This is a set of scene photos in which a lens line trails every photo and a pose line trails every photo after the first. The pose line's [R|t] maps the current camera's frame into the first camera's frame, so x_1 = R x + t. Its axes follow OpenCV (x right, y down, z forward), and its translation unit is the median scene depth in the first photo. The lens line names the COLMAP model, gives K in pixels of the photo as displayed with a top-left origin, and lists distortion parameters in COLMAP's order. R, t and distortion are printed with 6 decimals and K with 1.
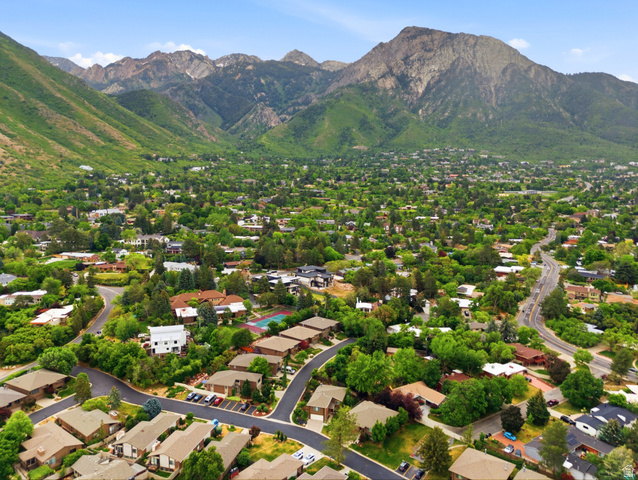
lens RADIAL K [[472.8, 0, 316.4], [0, 472.8, 238.4], [0, 0, 1]] dist [0.047683, -0.024452]
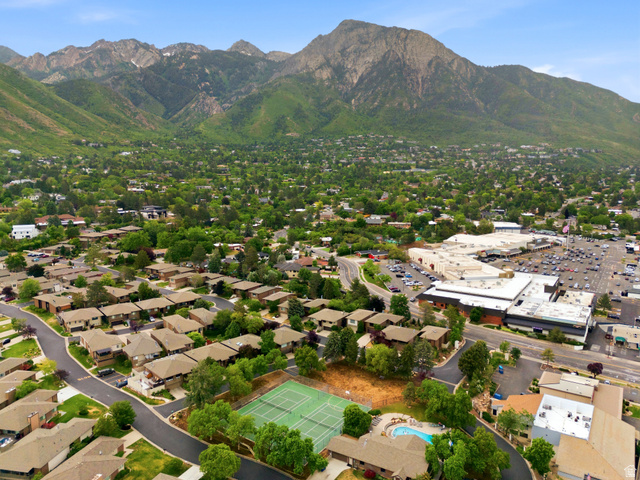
lens RADIAL K [[473.2, 0, 321.6], [0, 473.2, 238.2], [0, 0, 1]] dist [0.055219, -0.053552]
pose [[0.996147, -0.025324, 0.083968, 0.050423], [0.023652, 0.999503, 0.020842, 0.018329], [-0.084454, -0.018776, 0.996250, -0.067297]]
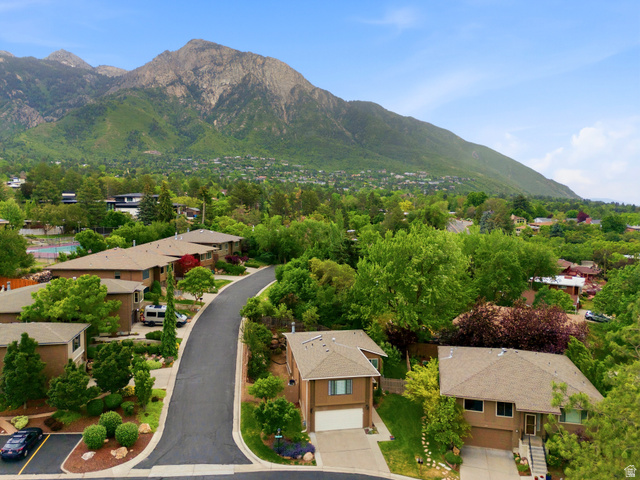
lens RADIAL K [[473.2, 0, 323.6], [0, 473.2, 237.6], [0, 0, 1]] dist [0.055219, -0.053552]
pose [[0.901236, -0.036501, 0.431789, -0.008393], [0.060495, 0.997286, -0.041962, 0.019914], [-0.429086, 0.063939, 0.900998, 0.052843]]
